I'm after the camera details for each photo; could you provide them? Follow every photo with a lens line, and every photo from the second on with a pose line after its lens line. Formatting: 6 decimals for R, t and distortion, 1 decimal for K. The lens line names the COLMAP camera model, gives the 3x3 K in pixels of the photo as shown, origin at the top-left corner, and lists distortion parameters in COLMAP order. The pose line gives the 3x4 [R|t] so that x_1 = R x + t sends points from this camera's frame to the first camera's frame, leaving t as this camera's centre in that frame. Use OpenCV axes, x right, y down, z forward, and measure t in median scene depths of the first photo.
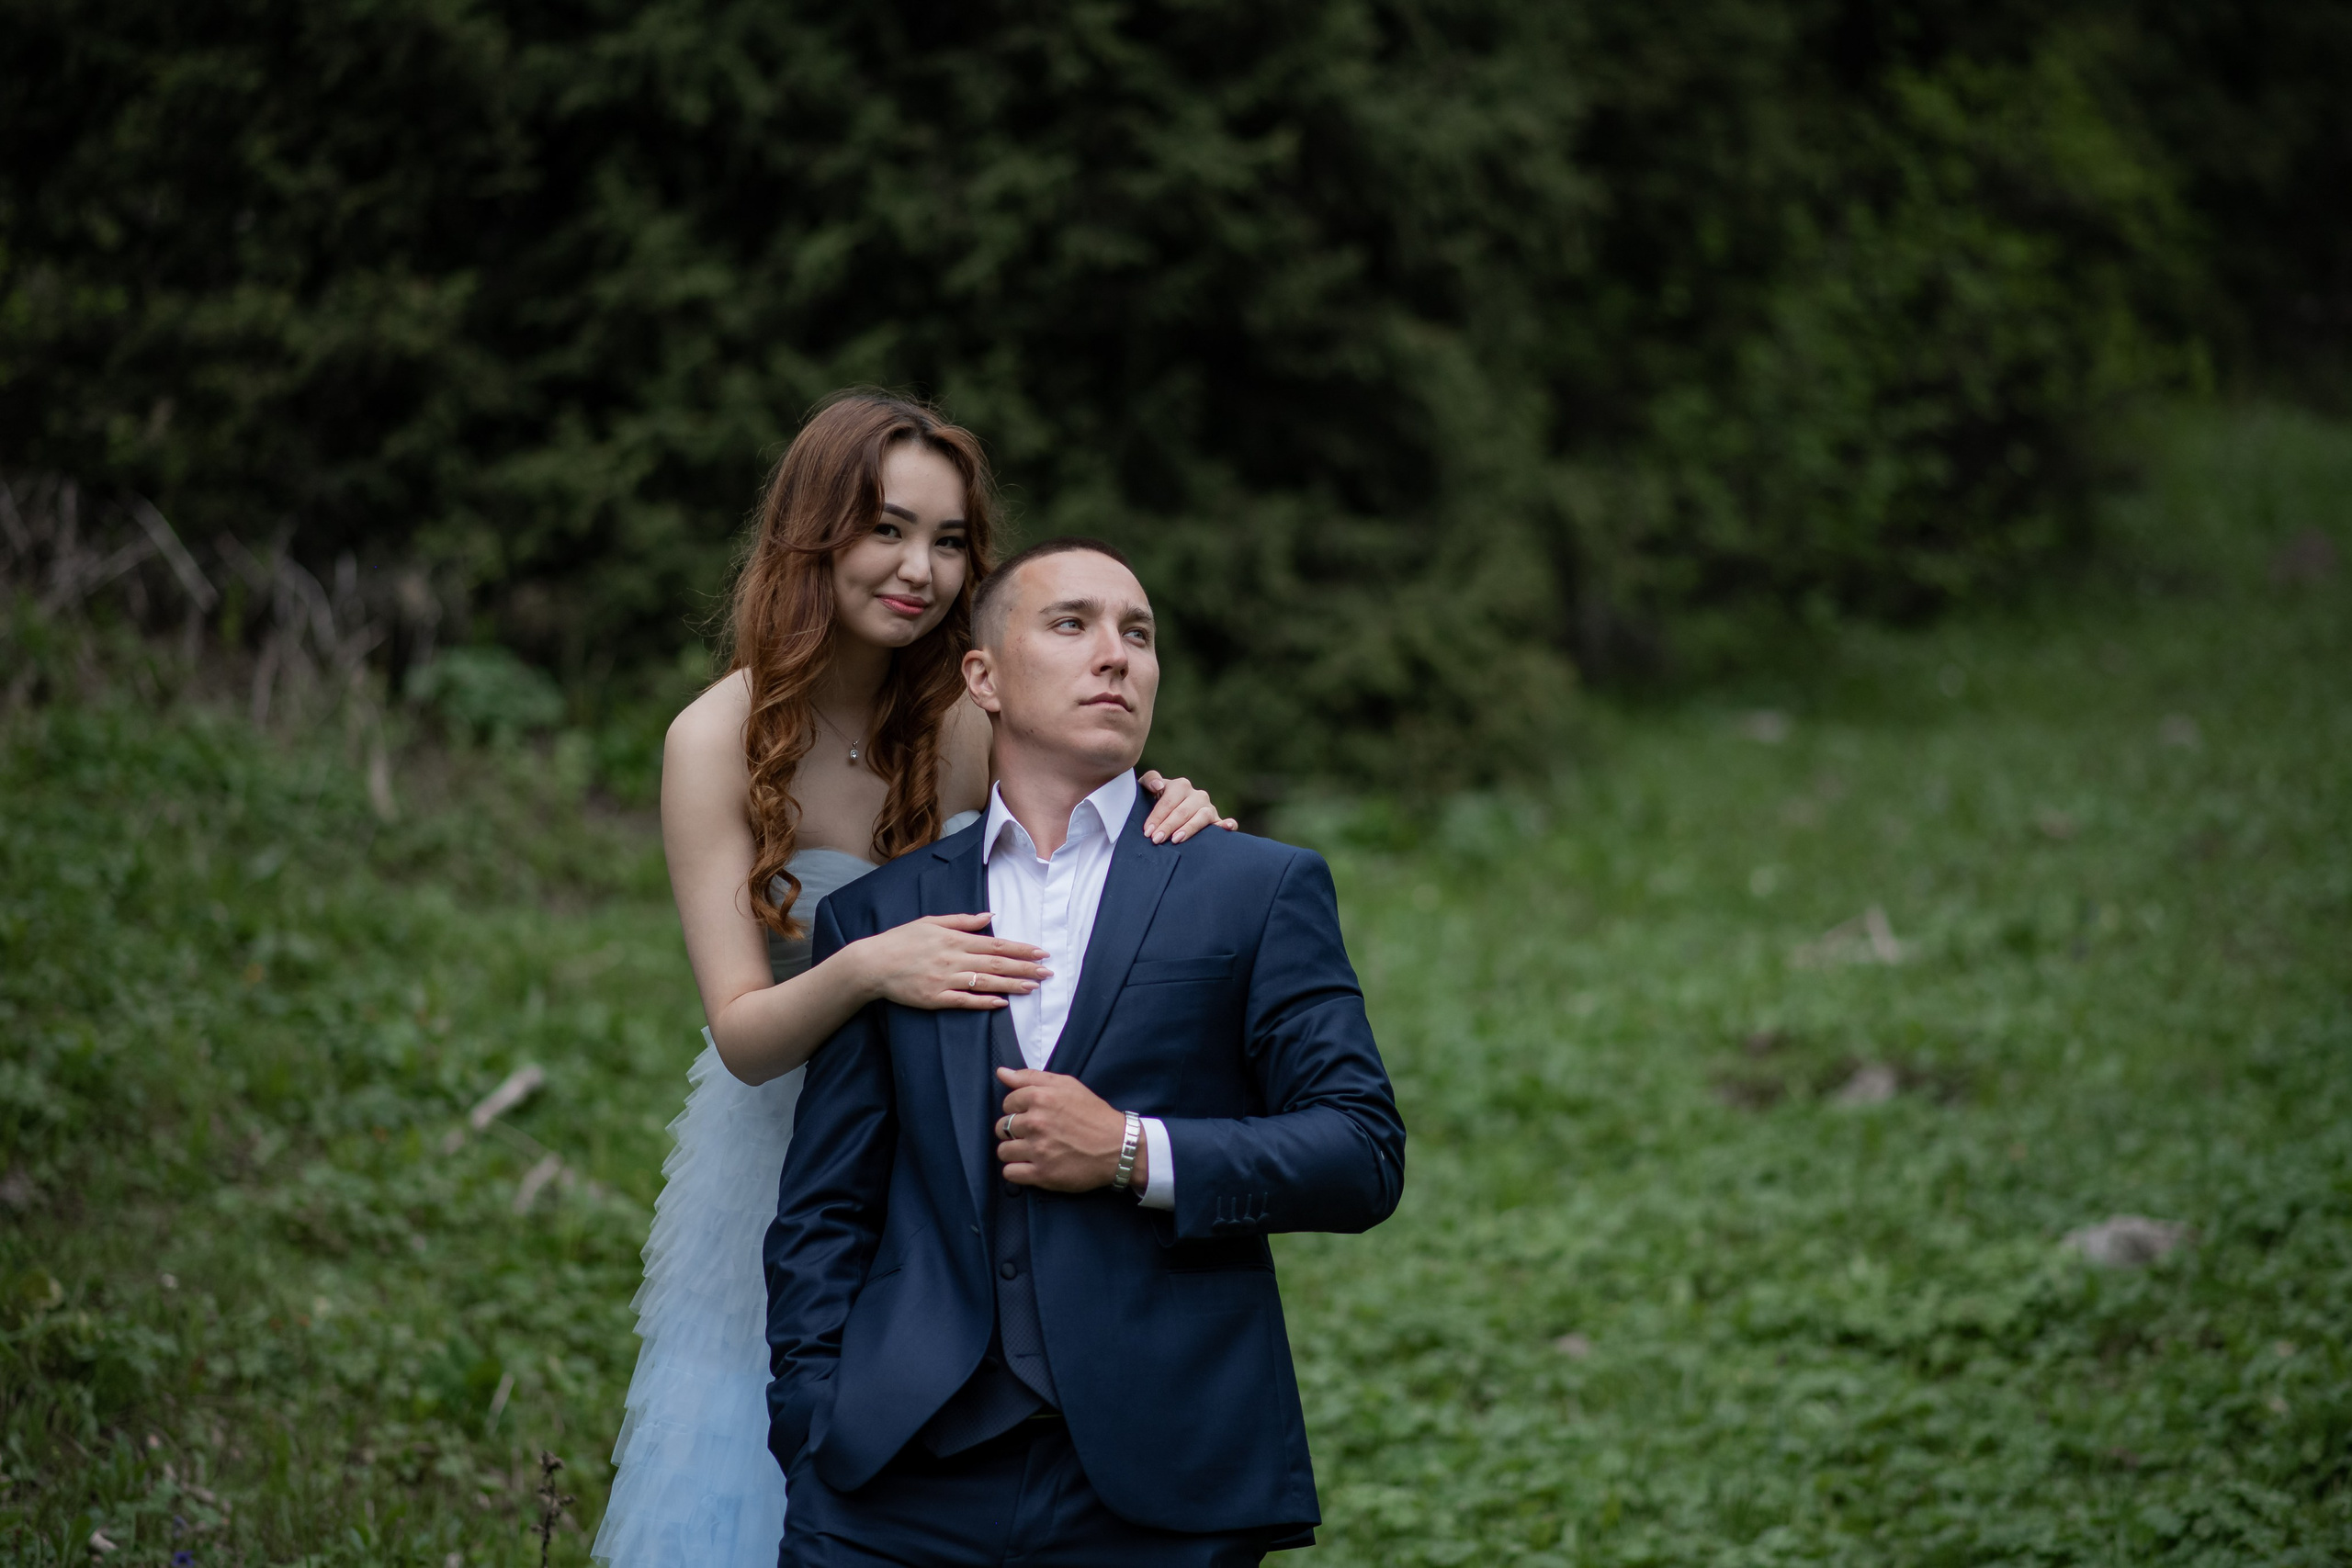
lens RADIAL K [[5541.4, 0, 1174.8], [0, 5541.4, 832.5], [0, 0, 1]] dist [0.041443, 0.435555]
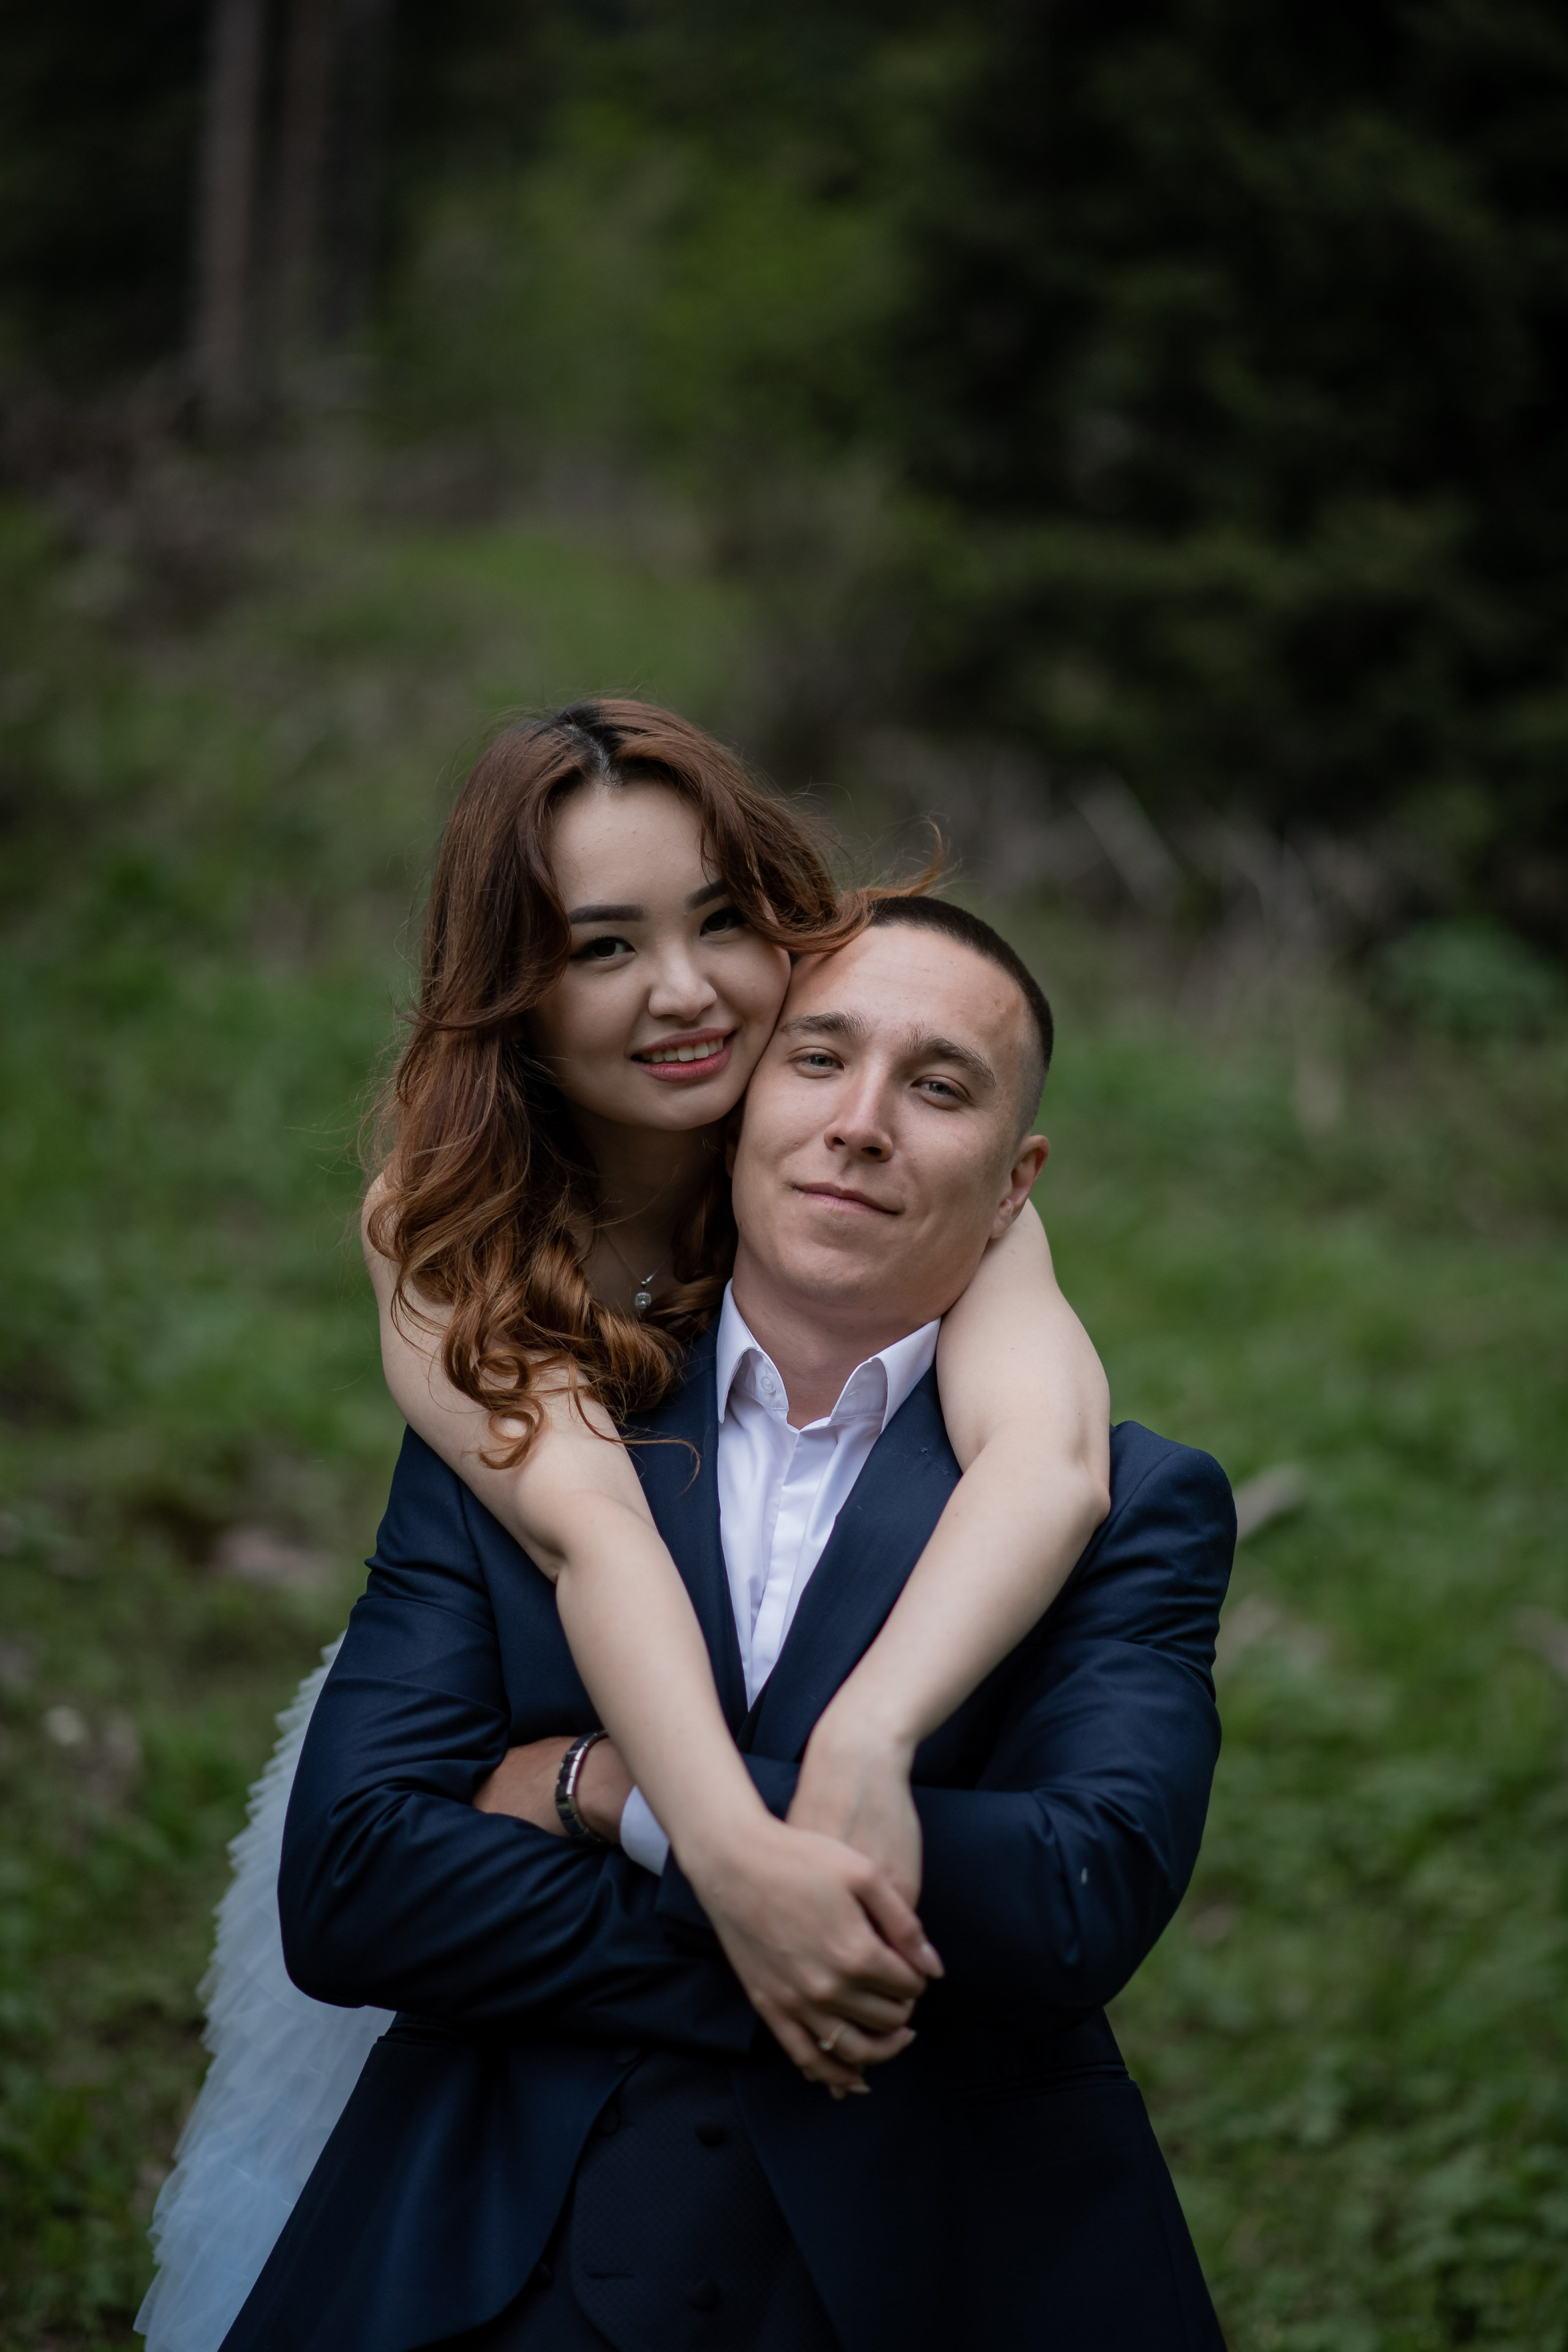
lens RADIAL K [[5541.9, 0, 771.8], [0, 5541.9, 1169.5], [0, 0, 1]] dist [0.041443, 0.435555]
pose [[0.943522, -0.014441, -0.330995, 0.056945], [0.020842, 0.999658, 0.015799, -0.011906], [0.330654, -0.021806, 0.943500, 0.144673]]
